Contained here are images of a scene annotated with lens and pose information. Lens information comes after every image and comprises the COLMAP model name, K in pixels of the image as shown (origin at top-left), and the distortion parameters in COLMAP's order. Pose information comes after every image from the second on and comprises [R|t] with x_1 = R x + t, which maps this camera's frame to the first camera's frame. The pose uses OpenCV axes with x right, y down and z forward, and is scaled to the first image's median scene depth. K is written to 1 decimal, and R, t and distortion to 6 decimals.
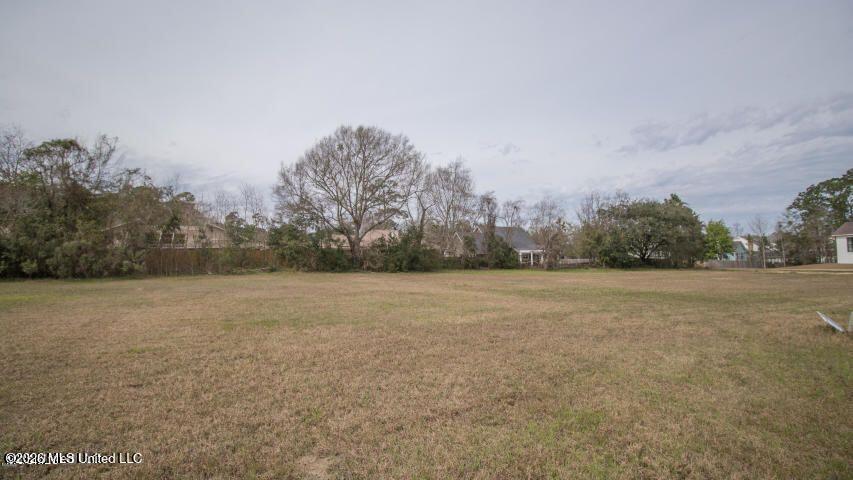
lens RADIAL K [[411.4, 0, 407.3], [0, 411.4, 214.6], [0, 0, 1]] dist [0.000963, -0.002363]
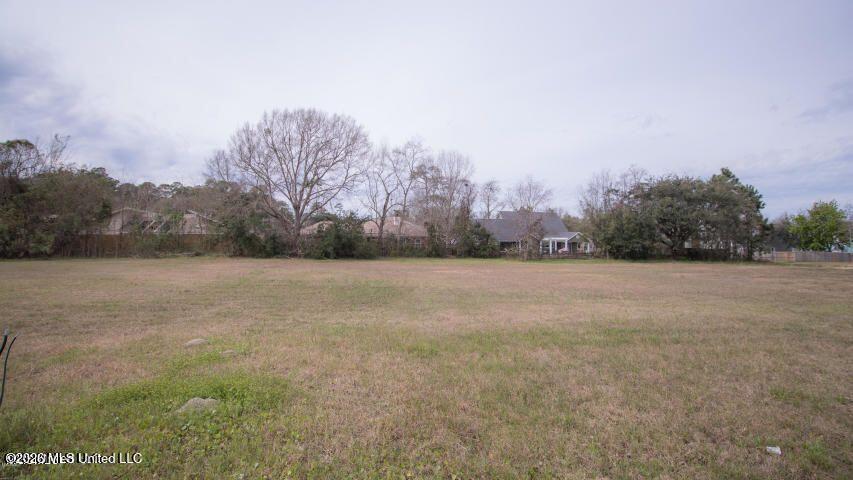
lens RADIAL K [[411.4, 0, 427.8], [0, 411.4, 231.9], [0, 0, 1]] dist [0.000963, -0.002363]
pose [[0.965664, 0.004798, -0.259750, 0.438135], [0.015596, 0.996956, 0.076395, 0.004715], [0.259326, -0.077823, 0.962649, 0.119026]]
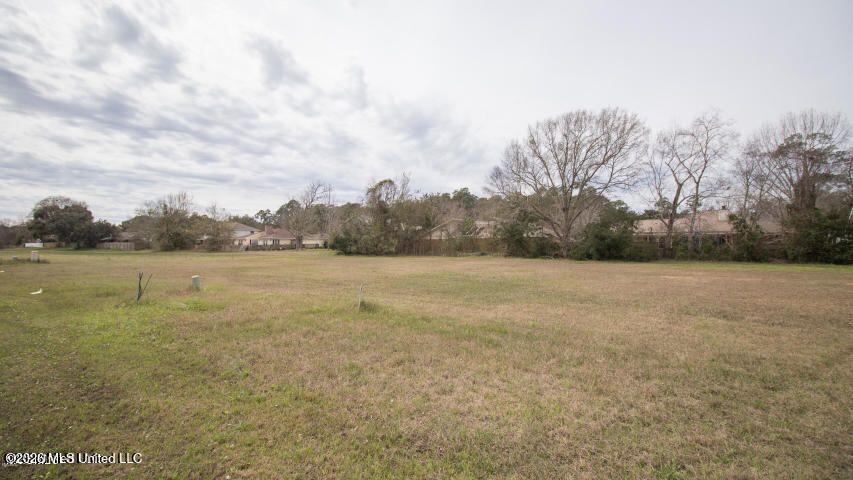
lens RADIAL K [[411.4, 0, 404.2], [0, 411.4, 242.6], [0, 0, 1]] dist [0.000963, -0.002363]
pose [[0.433787, 0.000587, -0.901015, 0.621825], [0.095334, 0.994357, 0.046545, 0.012217], [0.895958, -0.106088, 0.431283, 0.188279]]
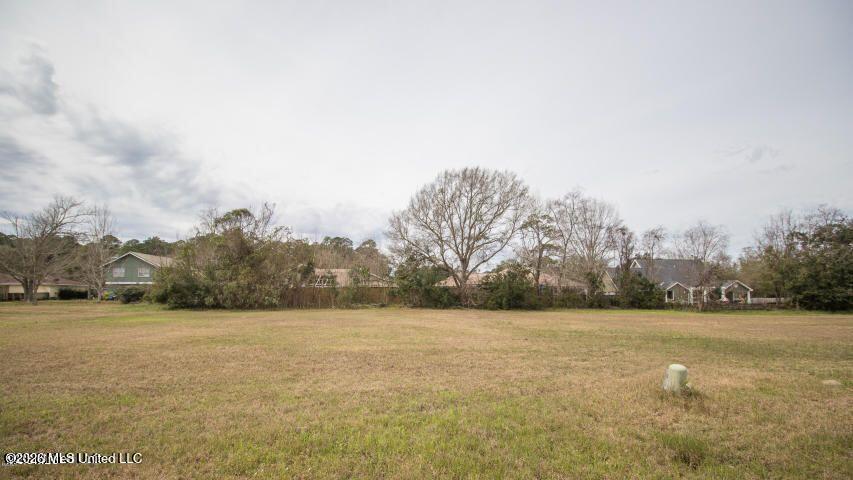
lens RADIAL K [[411.4, 0, 421.7], [0, 411.4, 247.4], [0, 0, 1]] dist [0.000963, -0.002363]
pose [[0.894642, -0.044070, -0.444606, 0.248272], [0.042364, 0.999007, -0.013779, -0.006029], [0.444771, -0.006508, 0.895620, 0.016330]]
